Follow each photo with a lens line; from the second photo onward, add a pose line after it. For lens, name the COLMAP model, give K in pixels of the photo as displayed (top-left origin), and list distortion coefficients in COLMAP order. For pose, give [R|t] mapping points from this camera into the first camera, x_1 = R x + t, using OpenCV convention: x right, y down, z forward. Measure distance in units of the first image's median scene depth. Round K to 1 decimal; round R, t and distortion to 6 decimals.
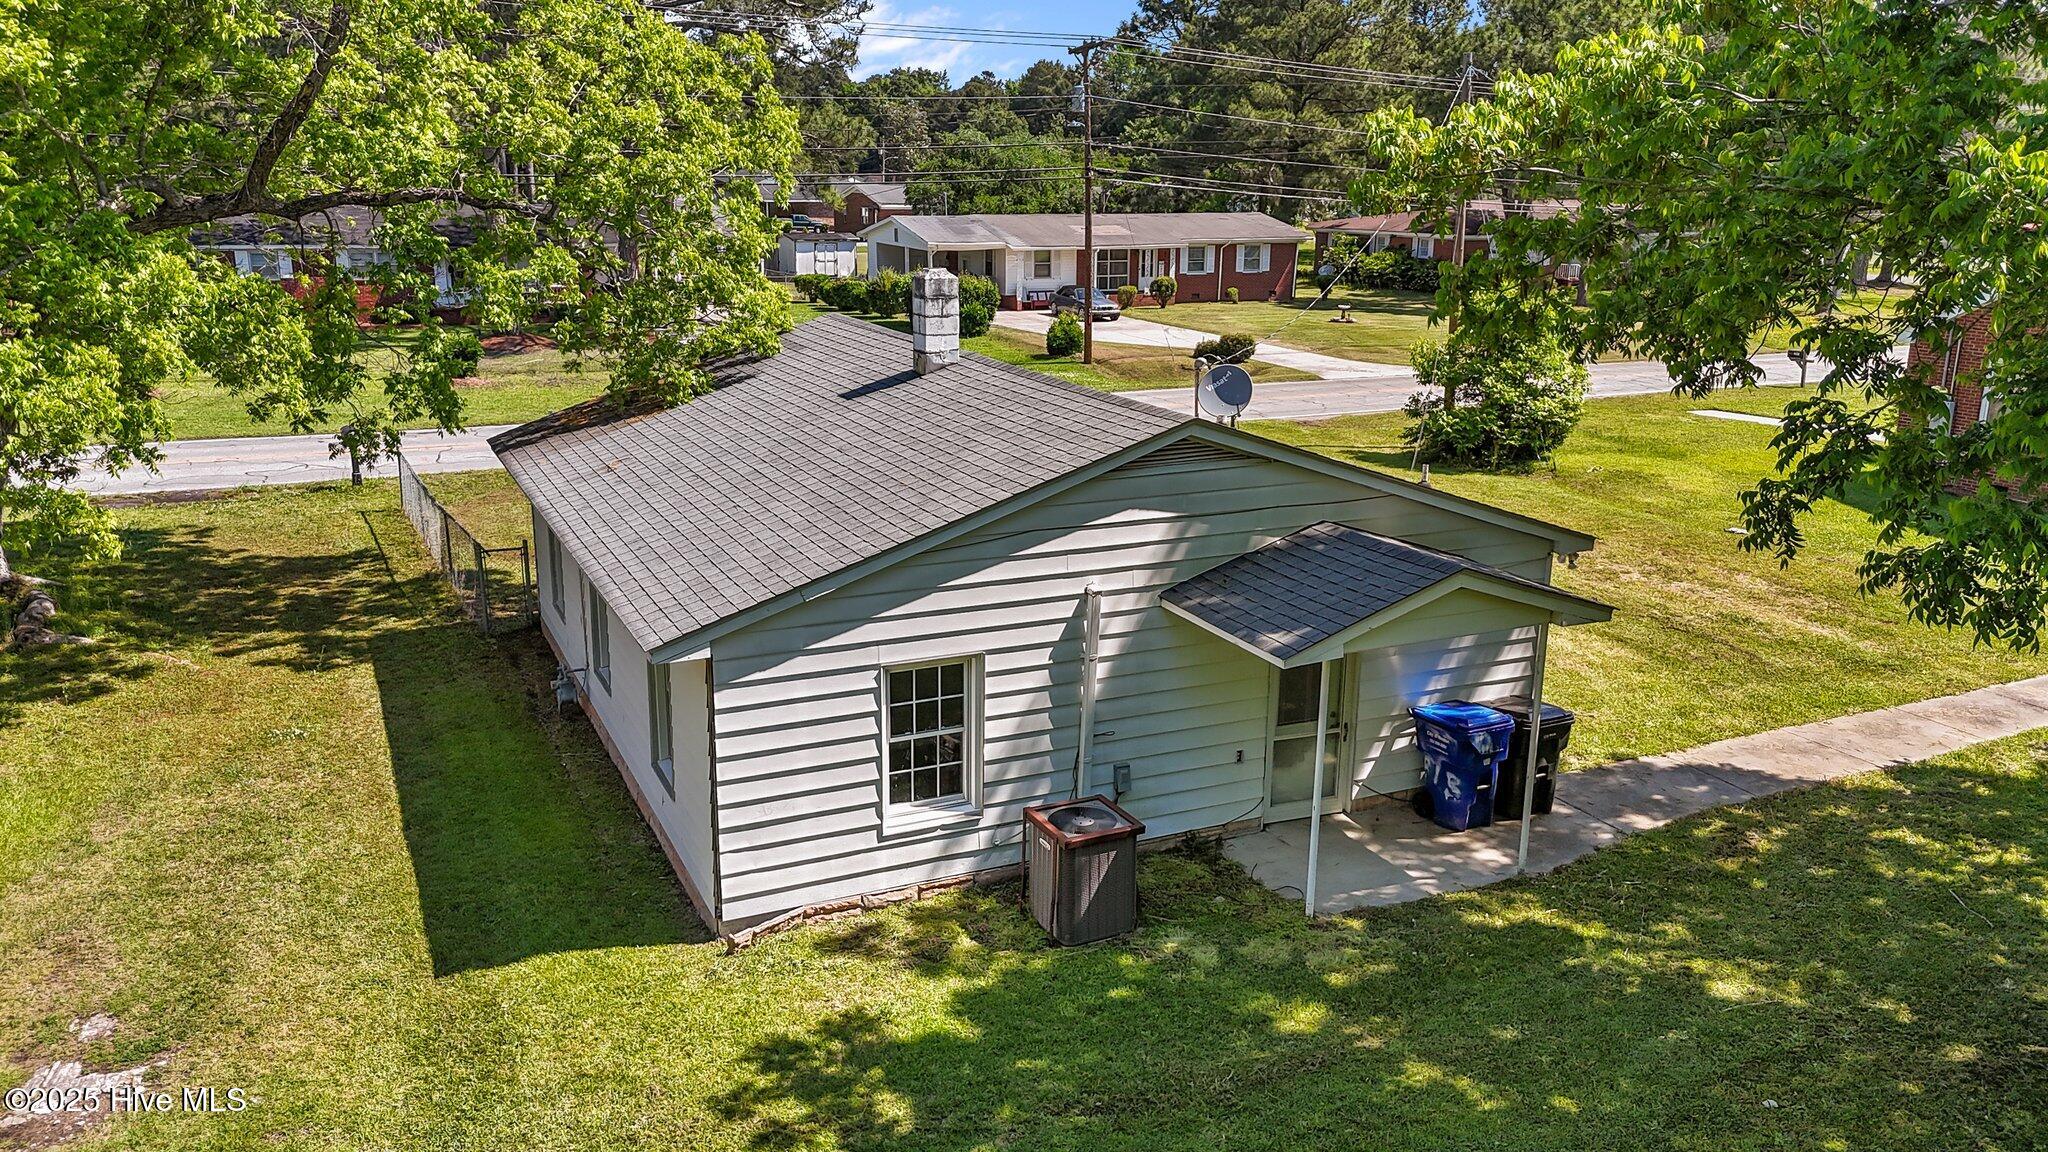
lens RADIAL K [[1512.4, 0, 1024.0], [0, 1512.4, 576.0], [0, 0, 1]] dist [0.102916, -0.126386]
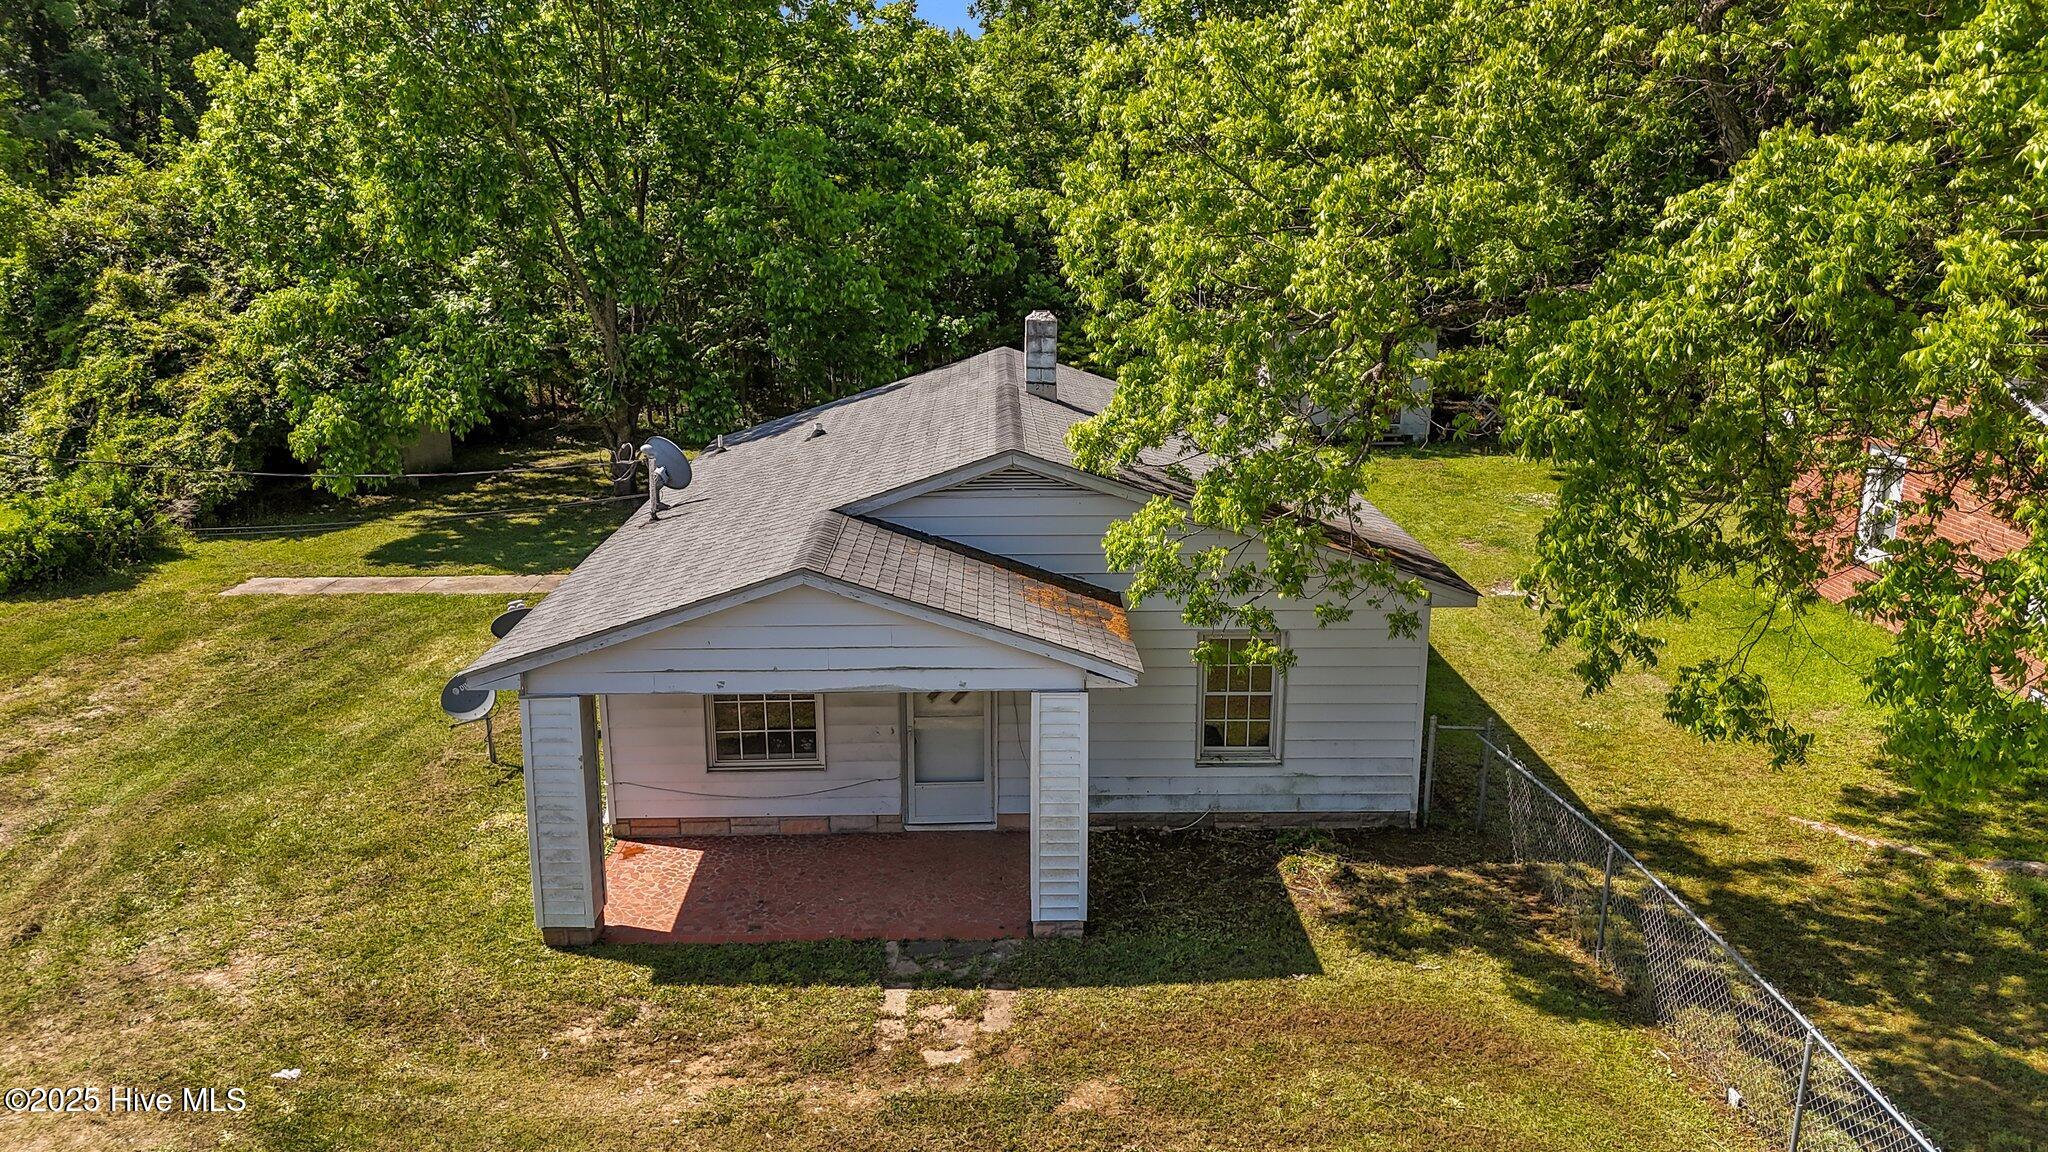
lens RADIAL K [[1492.3, 0, 1012.7], [0, 1492.3, 580.5], [0, 0, 1]] dist [0.101243, -0.117969]
pose [[-0.915848, -0.105211, 0.387497, -0.658002], [0.097760, 0.877592, 0.469335, -0.719777], [-0.389443, 0.467721, -0.793455, 2.561811]]
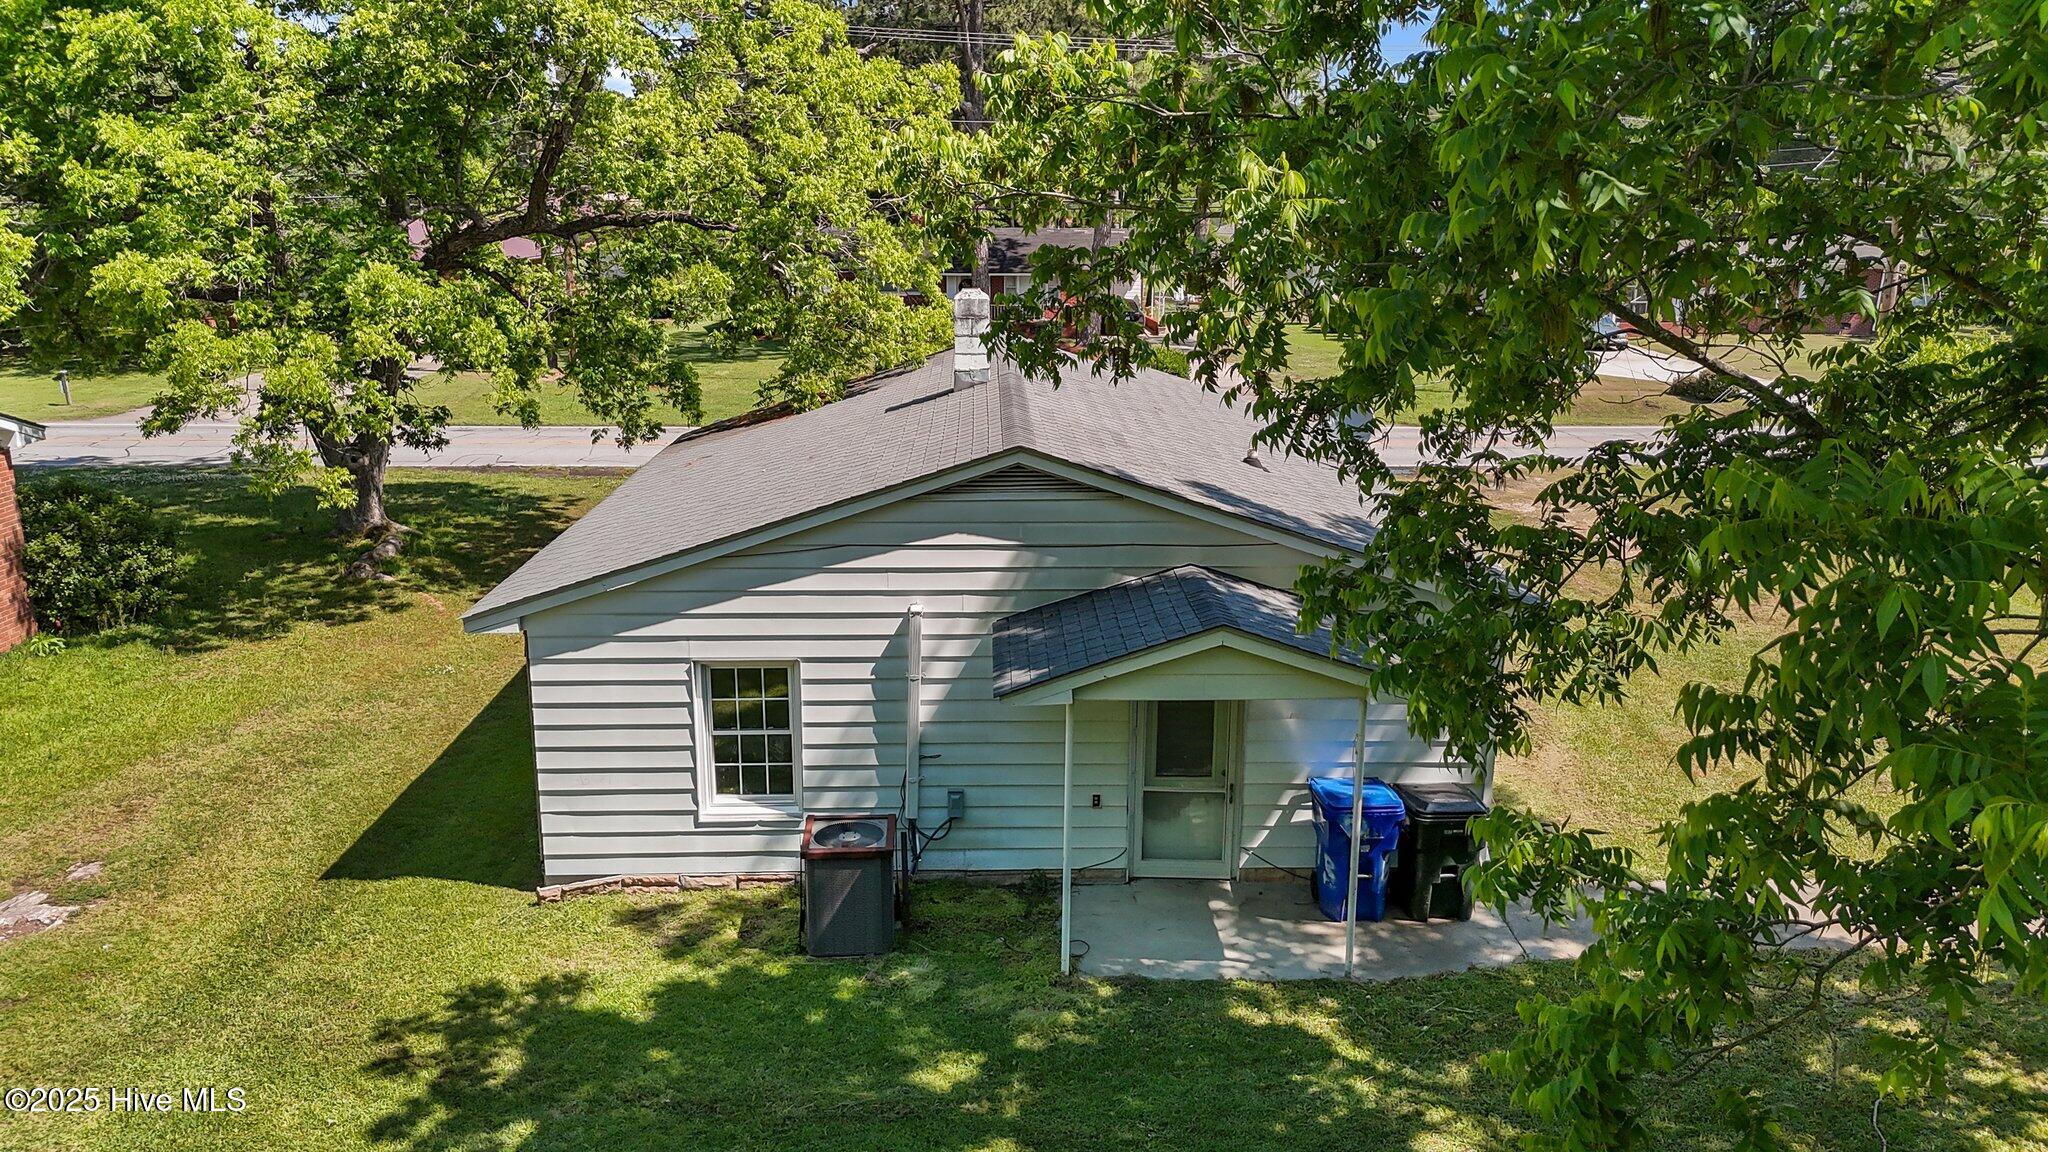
lens RADIAL K [[1492.3, 0, 1012.7], [0, 1492.3, 580.5], [0, 0, 1]] dist [0.101243, -0.117969]
pose [[0.917791, 0.091956, -0.386268, 0.481333], [-0.095494, 0.995379, 0.010066, -0.026291], [0.385409, 0.027648, 0.922332, 0.113743]]
